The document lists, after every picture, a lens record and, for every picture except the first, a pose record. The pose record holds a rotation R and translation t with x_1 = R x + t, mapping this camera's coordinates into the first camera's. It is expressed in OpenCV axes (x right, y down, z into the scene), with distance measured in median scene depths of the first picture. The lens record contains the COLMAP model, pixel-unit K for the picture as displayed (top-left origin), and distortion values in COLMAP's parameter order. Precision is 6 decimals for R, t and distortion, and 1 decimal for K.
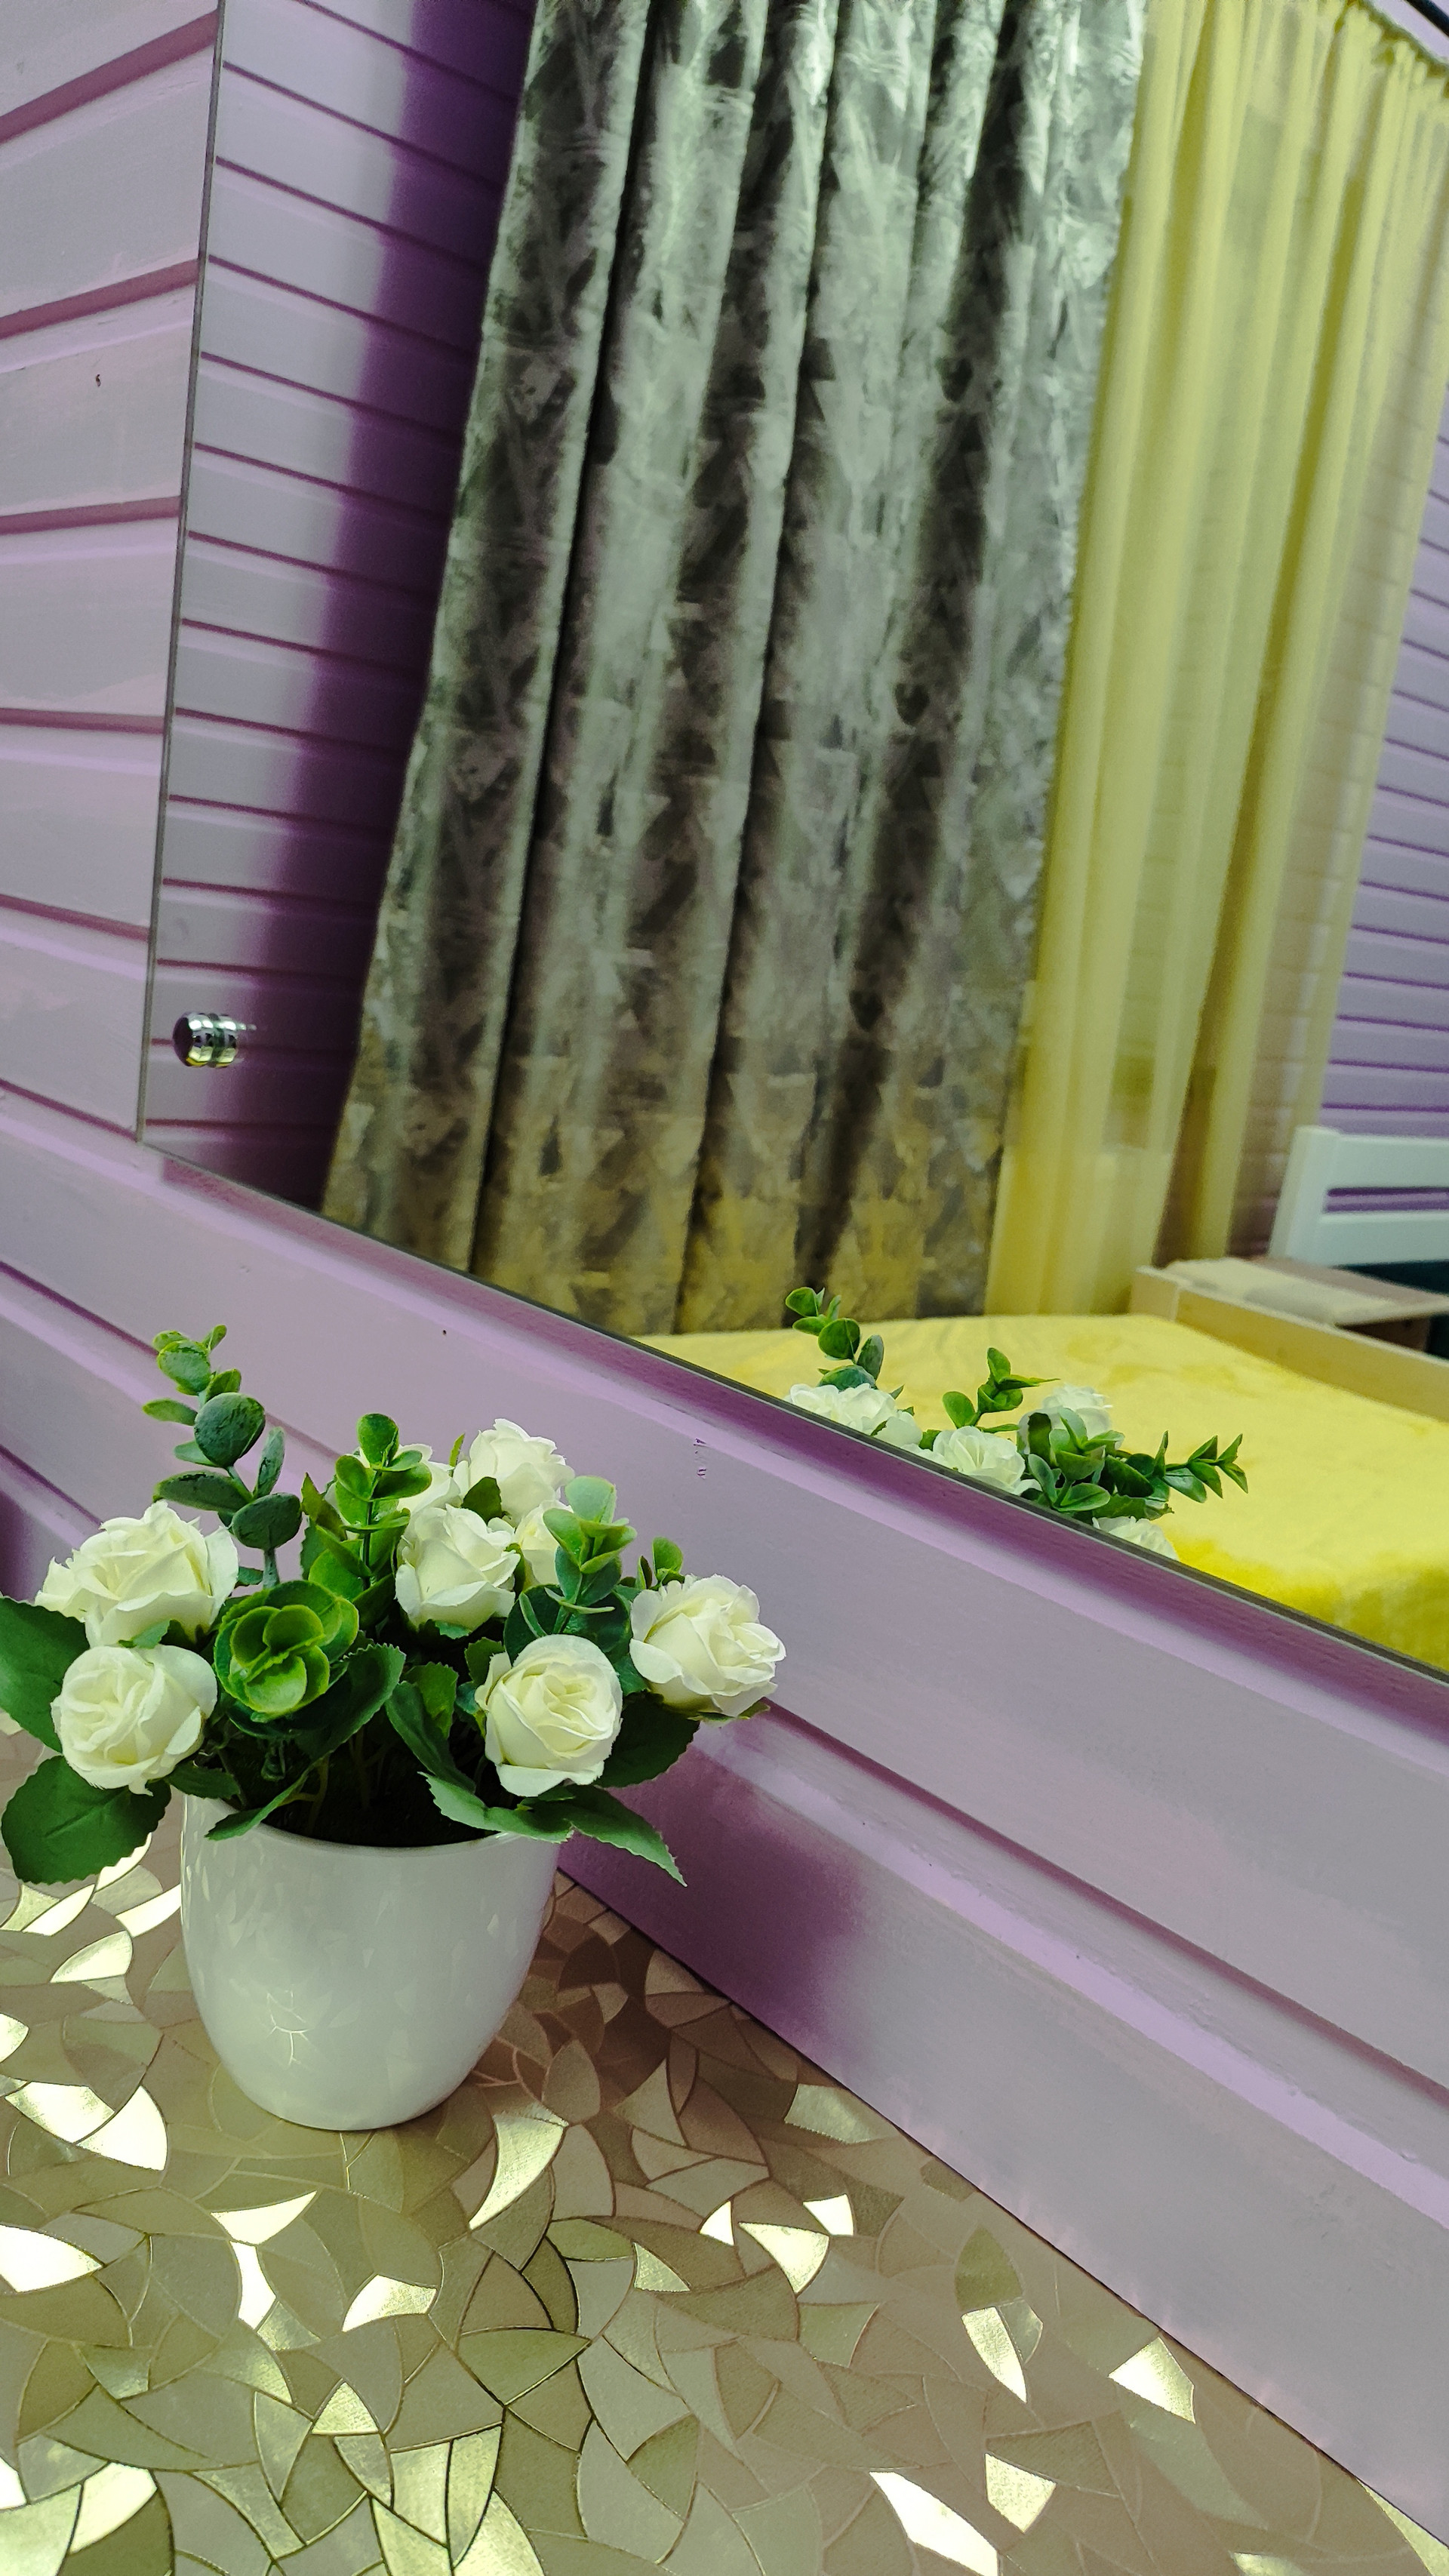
lens RADIAL K [[1834.9, 0, 722.8], [0, 1834.9, 1289.2], [0, 0, 1]] dist [0.003586, 0.000164]
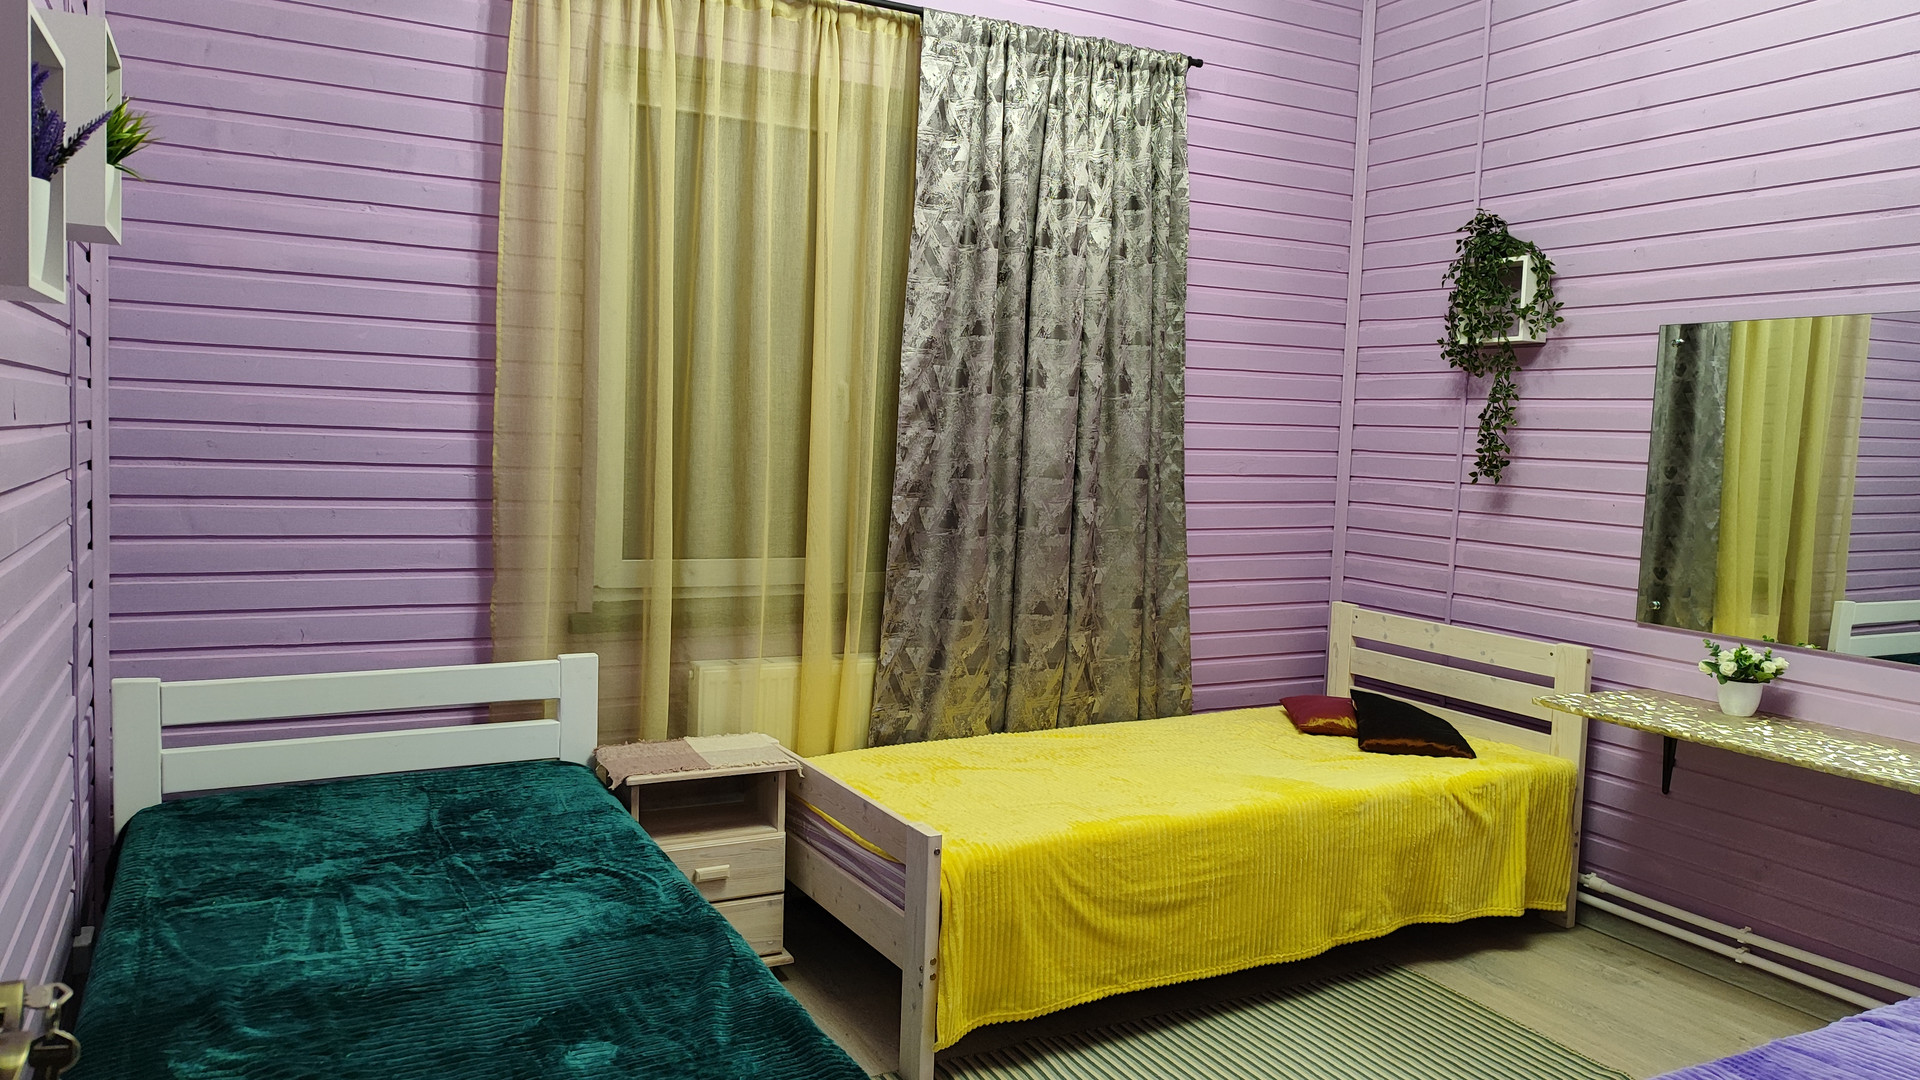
lens RADIAL K [[1367.7, 0, 958.6], [0, 1367.7, 532.8], [0, 0, 1]] dist [0.003586, 0.000164]
pose [[0.960622, -0.053685, -0.272625, -0.368405], [0.020758, 0.992282, -0.122255, 0.025556], [0.277084, 0.111782, 0.954321, -1.296779]]
